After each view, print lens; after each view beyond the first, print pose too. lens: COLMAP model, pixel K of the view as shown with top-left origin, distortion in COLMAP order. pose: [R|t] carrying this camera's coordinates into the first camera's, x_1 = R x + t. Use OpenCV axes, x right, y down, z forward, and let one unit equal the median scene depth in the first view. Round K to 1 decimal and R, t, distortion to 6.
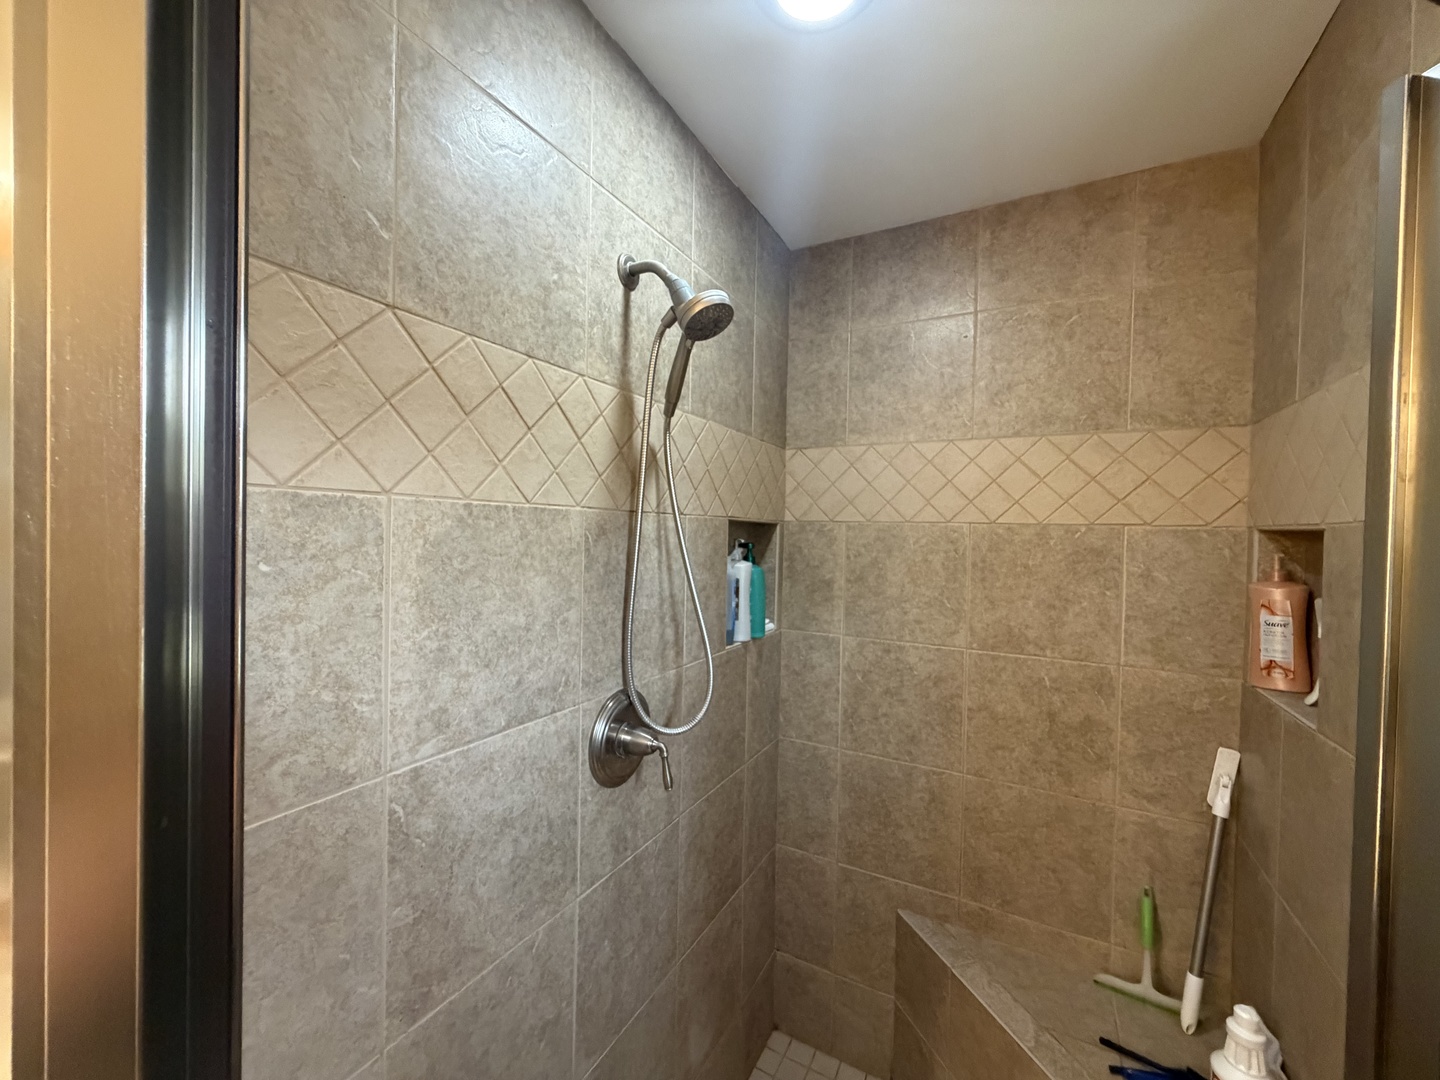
lens RADIAL K [[576.1, 0, 720.0], [0, 576.1, 540.0], [0, 0, 1]] dist [-0.000173, 0.000247]
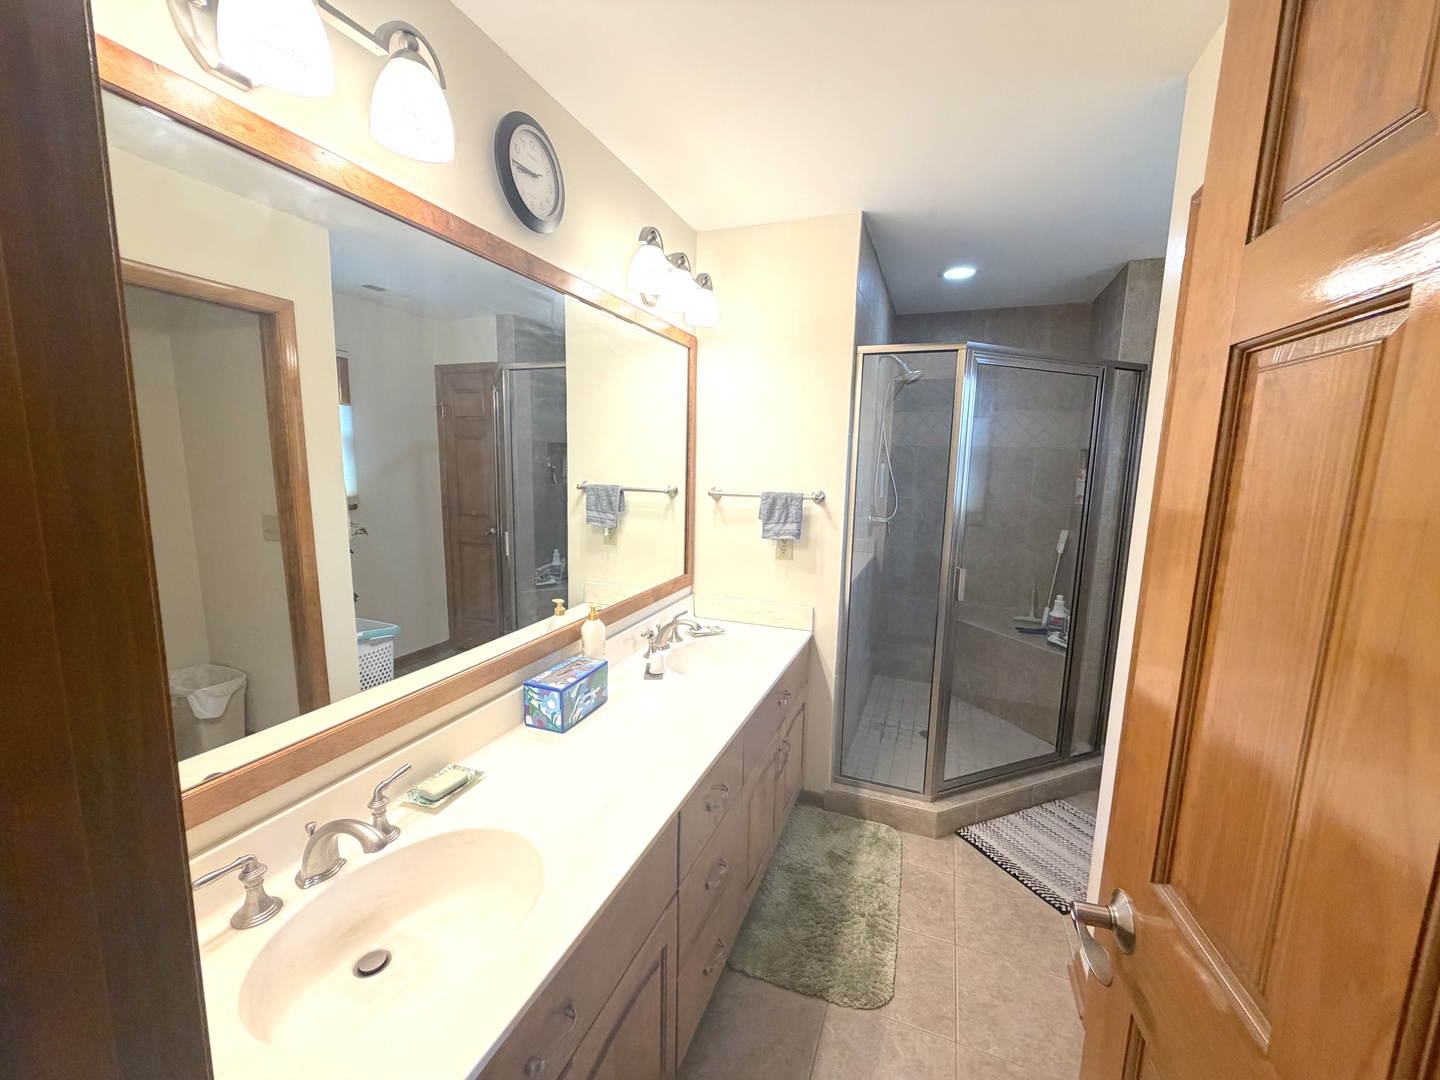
lens RADIAL K [[576.1, 0, 720.0], [0, 576.1, 540.0], [0, 0, 1]] dist [-0.000173, 0.000247]
pose [[0.992997, -0.023372, 0.115802, -1.004832], [0.007020, 0.990177, 0.139642, 0.012863], [-0.117929, -0.137851, 0.983407, -1.419827]]
